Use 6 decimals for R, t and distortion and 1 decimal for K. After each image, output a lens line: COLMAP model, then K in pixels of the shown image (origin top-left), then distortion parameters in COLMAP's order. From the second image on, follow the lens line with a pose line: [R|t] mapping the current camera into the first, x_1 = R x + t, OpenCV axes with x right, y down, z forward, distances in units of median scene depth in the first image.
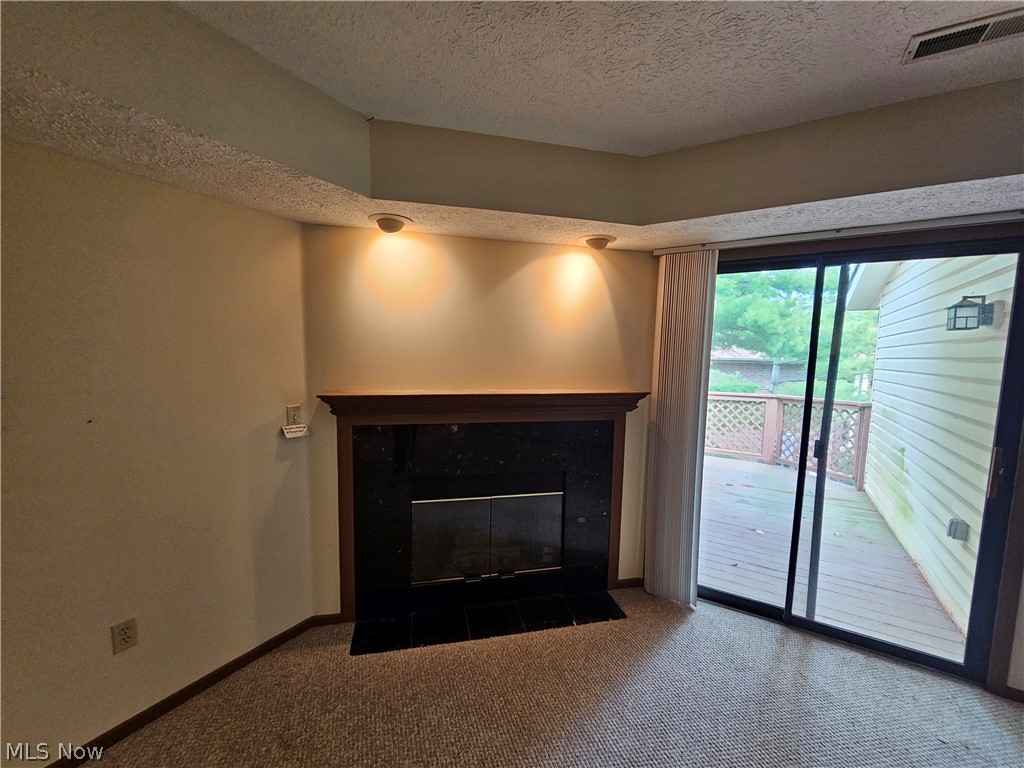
lens RADIAL K [[419.3, 0, 511.3], [0, 419.3, 394.4], [0, 0, 1]] dist [-0.000937, 0.000517]
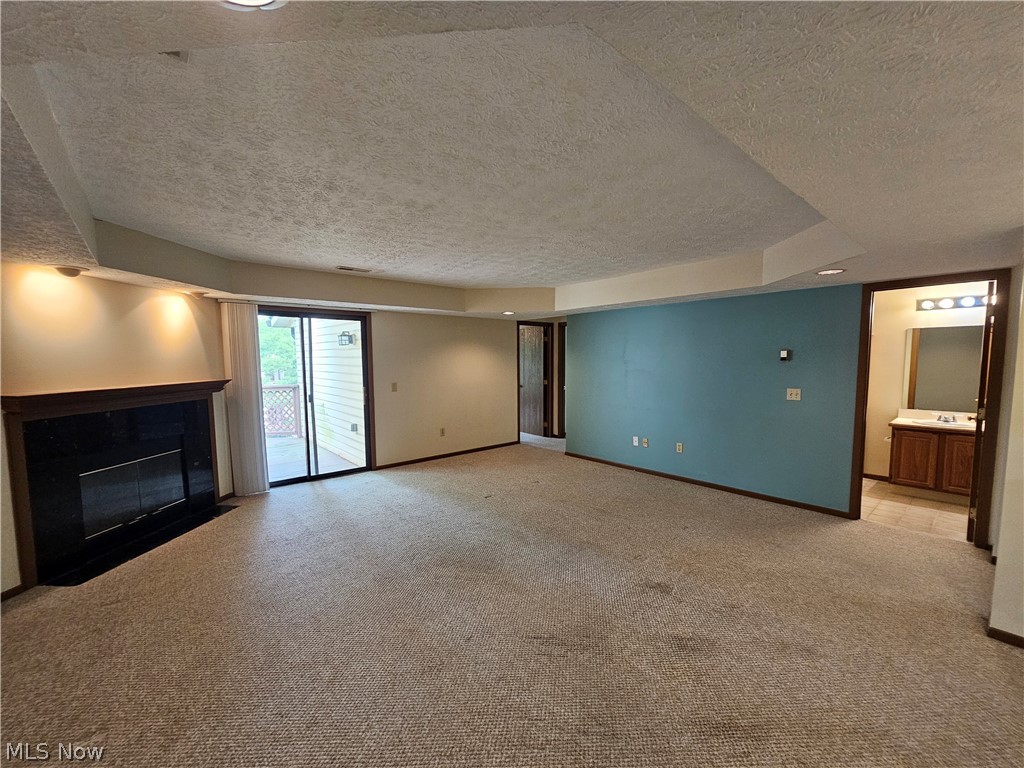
lens RADIAL K [[419.3, 0, 517.7], [0, 419.3, 392.2], [0, 0, 1]] dist [-0.000937, 0.000517]
pose [[0.287836, -0.099789, 0.952467, -0.954650], [0.106694, 0.991706, 0.071657, 0.047395], [-0.951718, 0.080997, 0.296096, -0.636756]]
